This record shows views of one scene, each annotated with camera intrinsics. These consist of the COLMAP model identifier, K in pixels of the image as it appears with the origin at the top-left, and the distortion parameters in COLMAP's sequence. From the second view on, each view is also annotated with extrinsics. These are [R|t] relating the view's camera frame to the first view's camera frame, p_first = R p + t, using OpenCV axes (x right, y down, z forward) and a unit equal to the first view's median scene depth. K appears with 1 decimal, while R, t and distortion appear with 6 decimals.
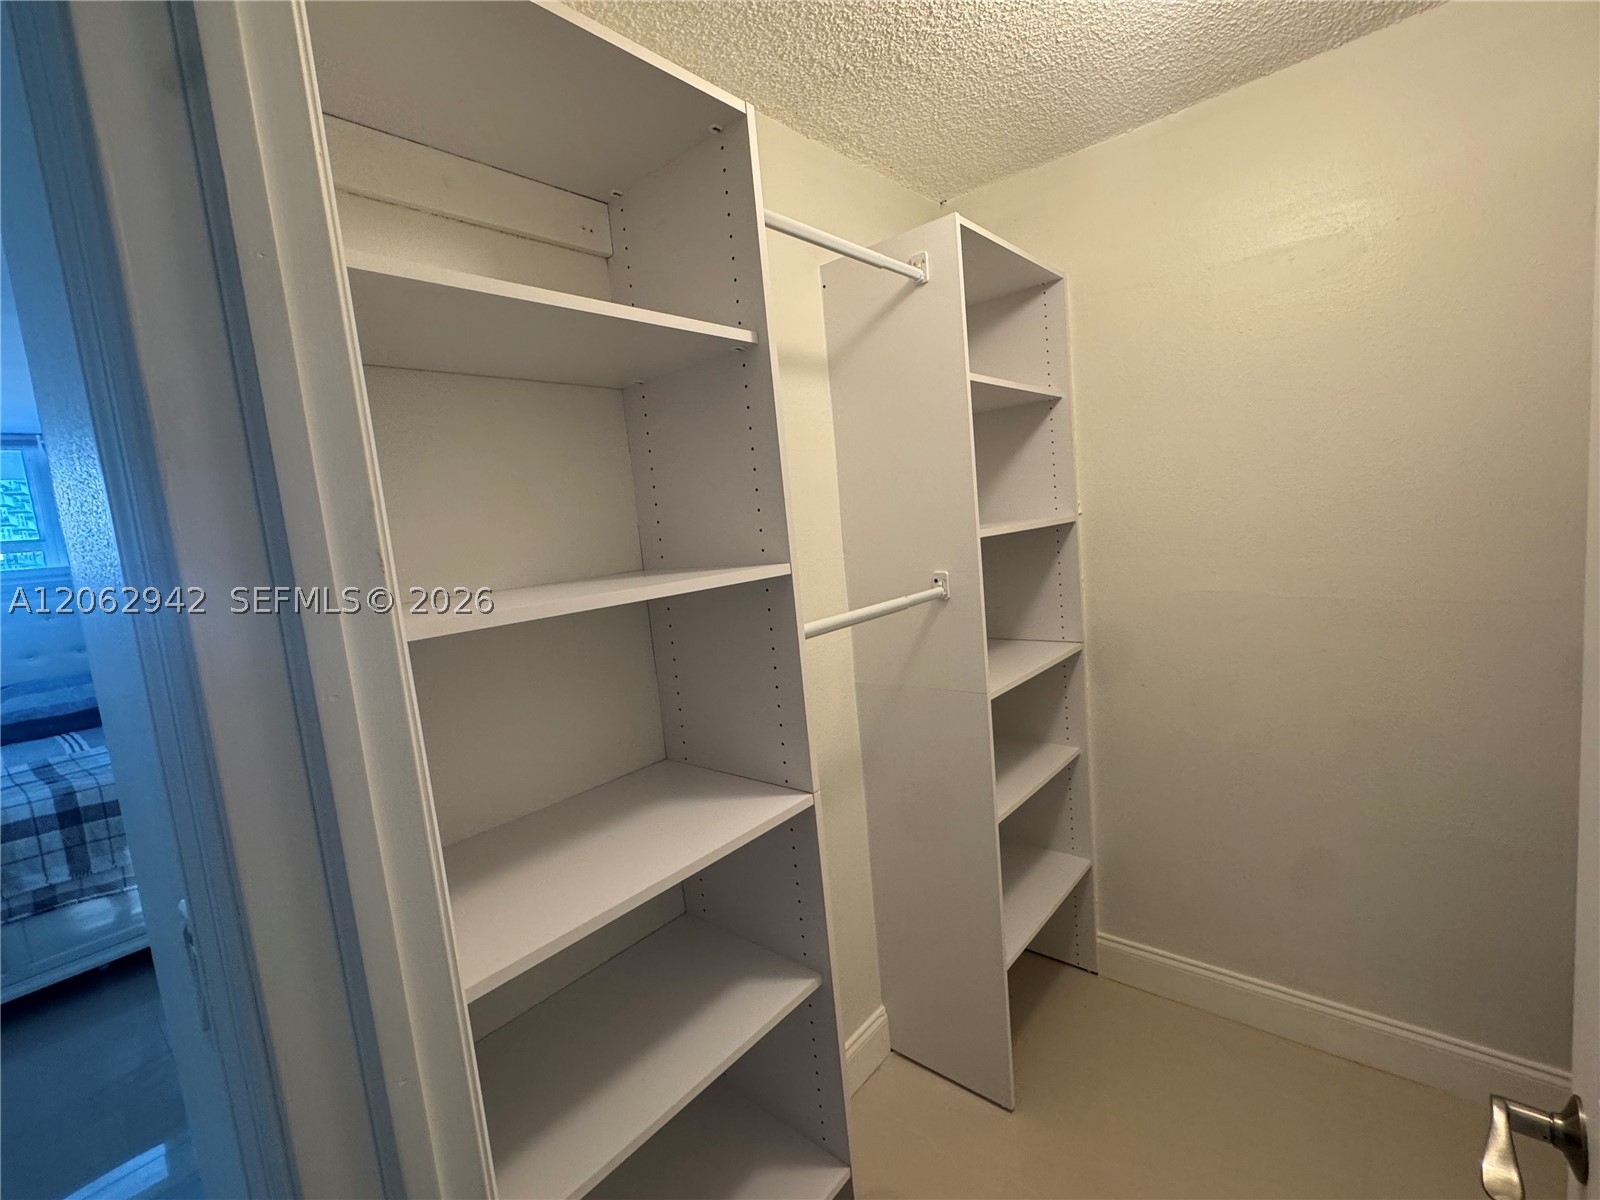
lens RADIAL K [[705.6, 0, 801.6], [0, 705.6, 594.6], [0, 0, 1]] dist [-0.000117, -0.000087]
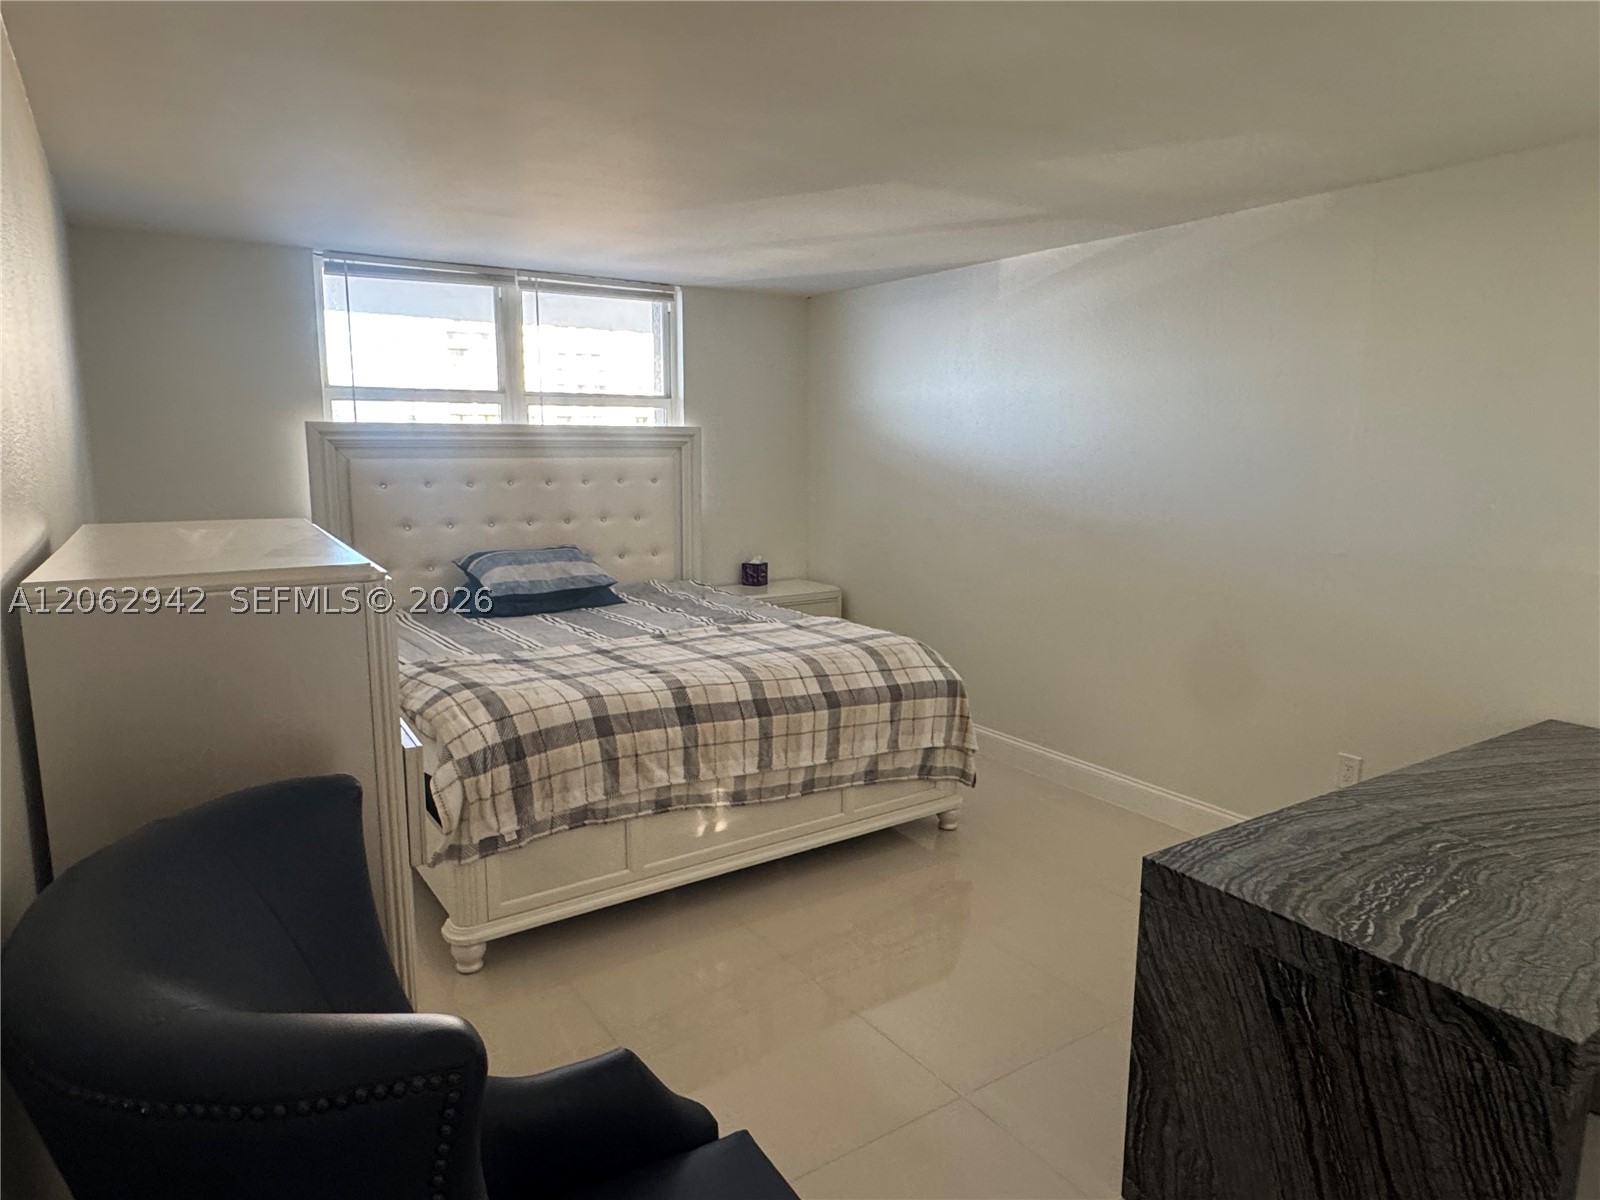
lens RADIAL K [[989.7, 0, 792.3], [0, 989.7, 596.7], [0, 0, 1]] dist [-0.006413, -0.000758]
pose [[0.955863, 0.141409, -0.257544, -0.600975], [-0.125105, 0.989016, 0.078715, 0.052783], [0.265846, -0.043021, 0.963055, -0.159679]]
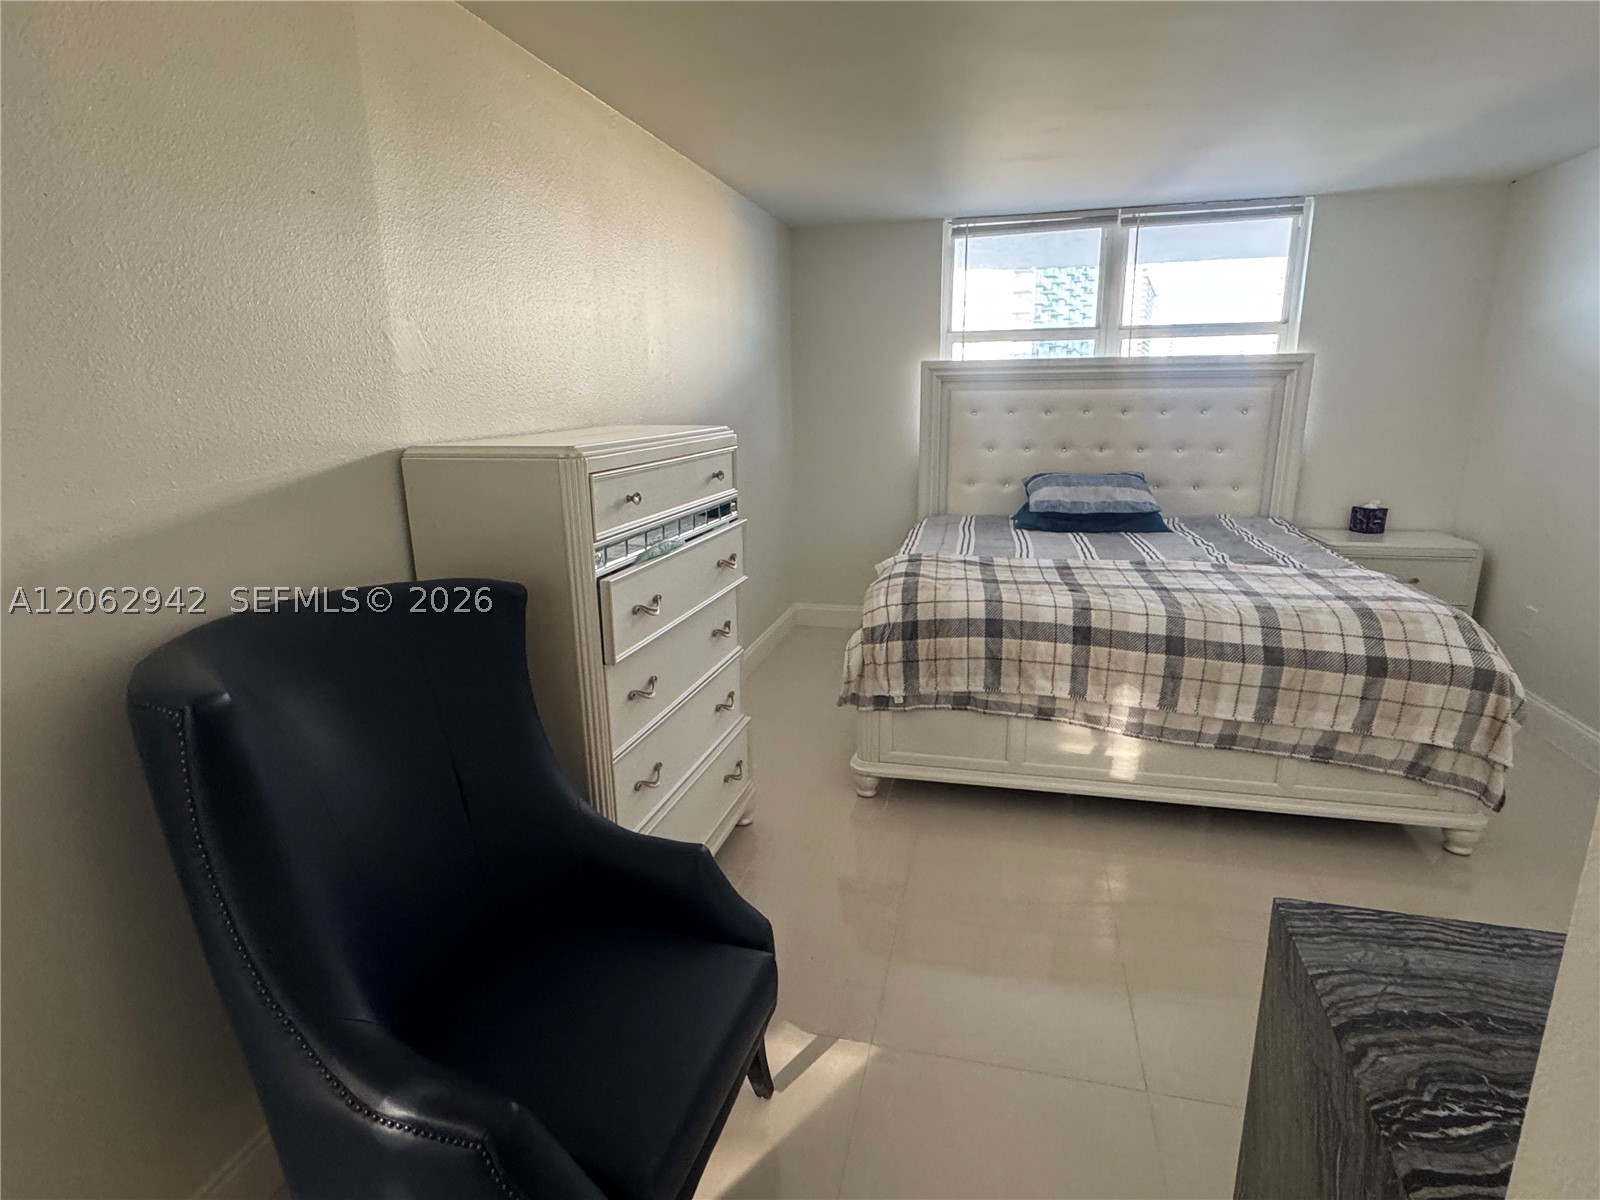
lens RADIAL K [[842.8, 0, 777.2], [0, 842.8, 597.3], [0, 0, 1]] dist [-0.003588, 0.002194]
pose [[0.428775, 0.302454, -0.851278, -0.284352], [-0.122448, 0.953054, 0.276940, 0.013758], [0.895075, -0.014508, 0.445680, 0.153562]]
